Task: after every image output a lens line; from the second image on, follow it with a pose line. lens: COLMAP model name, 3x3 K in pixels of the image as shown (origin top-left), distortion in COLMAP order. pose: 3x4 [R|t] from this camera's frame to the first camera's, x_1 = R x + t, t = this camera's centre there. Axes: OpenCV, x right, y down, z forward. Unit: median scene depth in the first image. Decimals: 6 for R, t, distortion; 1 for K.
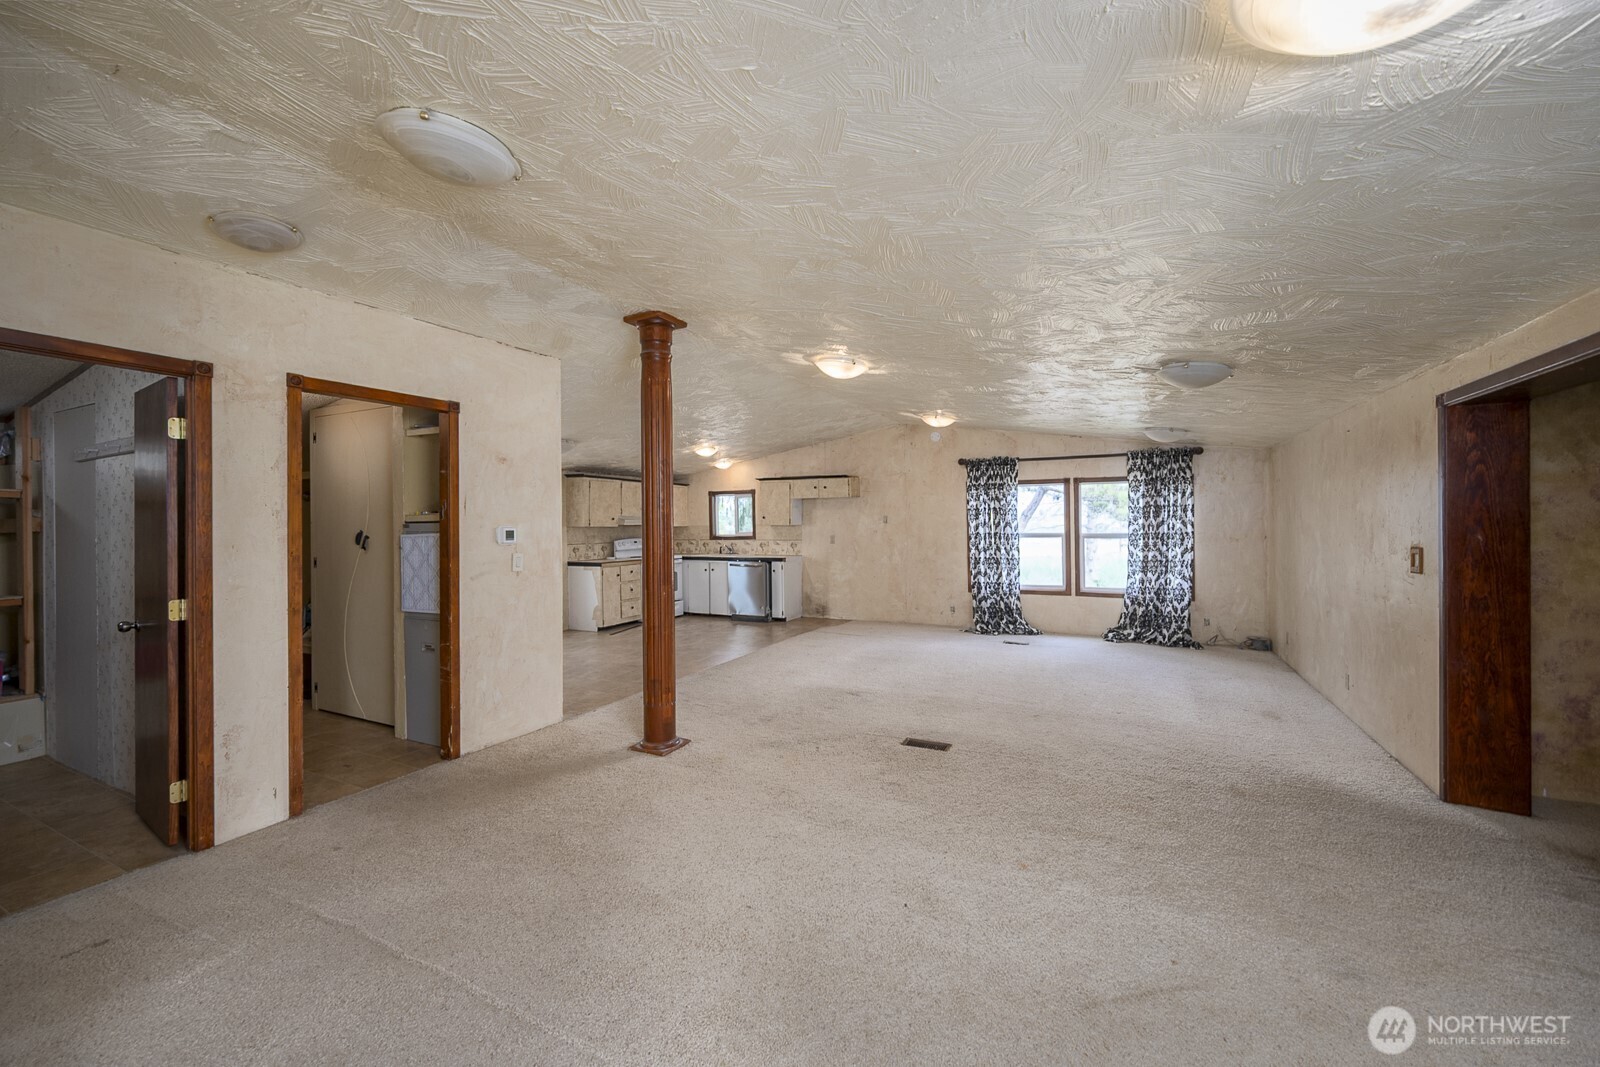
lens RADIAL K [[641.7, 0, 800.2], [0, 641.7, 527.3], [0, 0, 1]] dist [-0.000162, -0.000590]
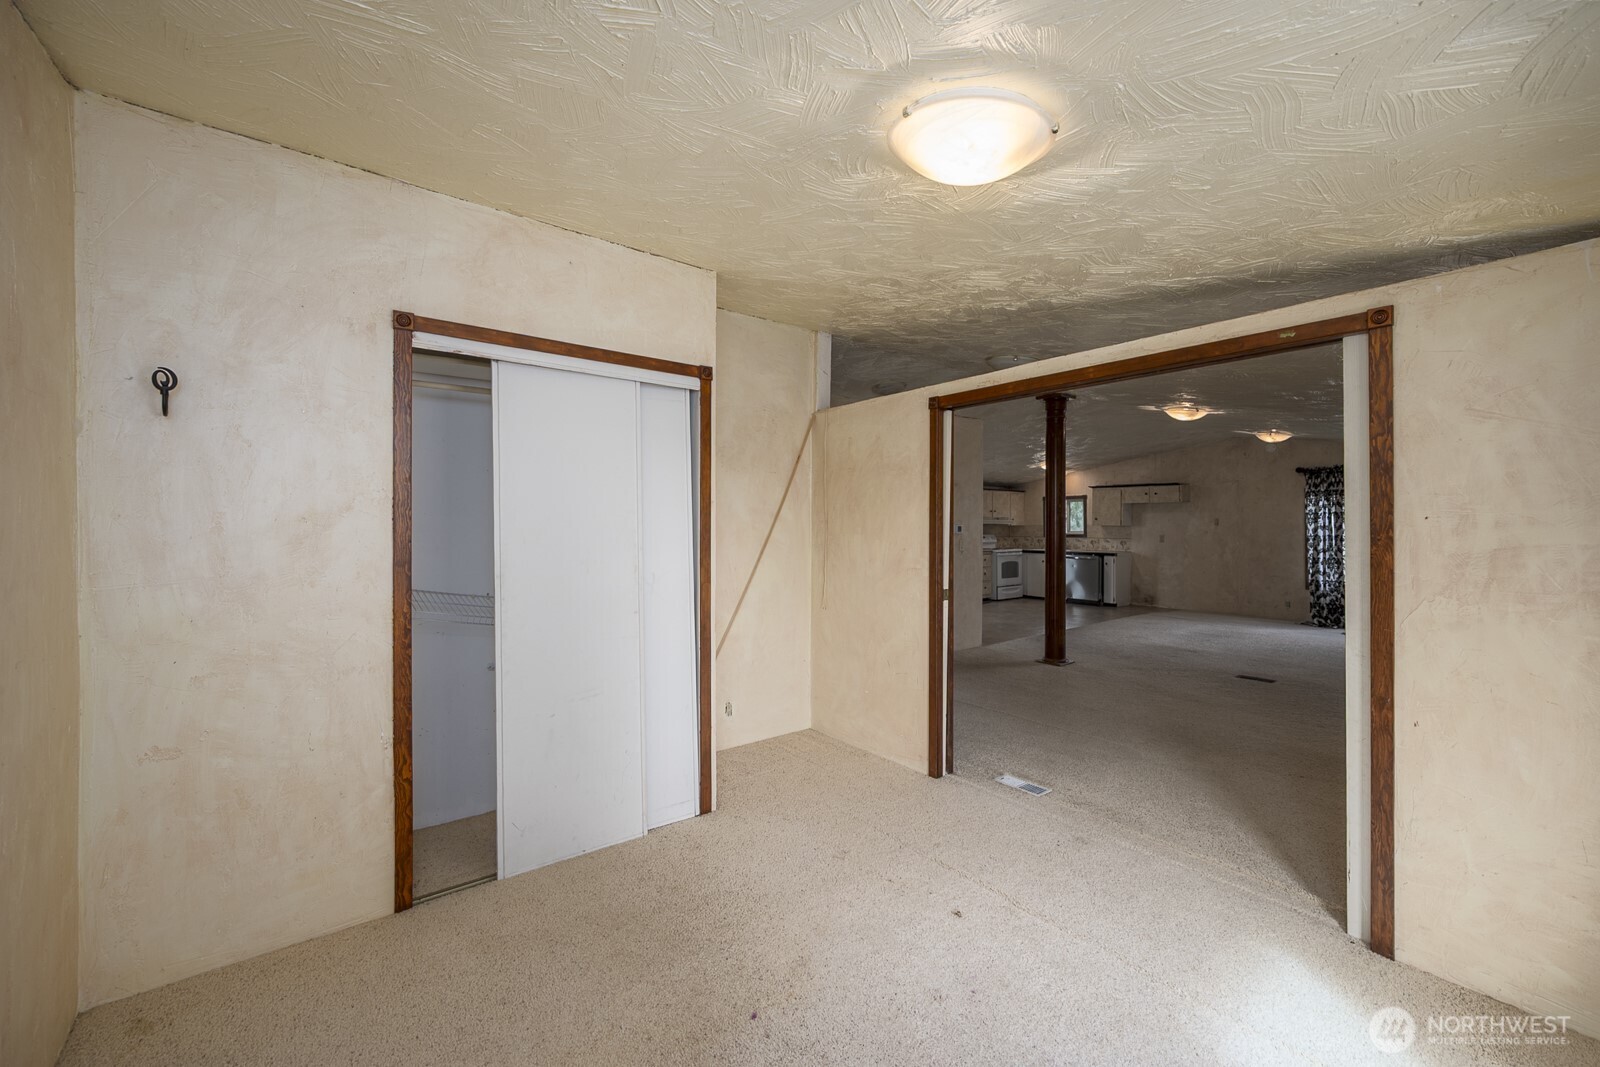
lens RADIAL K [[641.7, 0, 797.1], [0, 641.7, 522.5], [0, 0, 1]] dist [-0.000162, -0.000590]
pose [[0.907001, 0.011411, -0.420973, -0.066036], [-0.014171, 0.999894, -0.003429, 0.003449], [0.420889, 0.009075, 0.907067, -0.363005]]
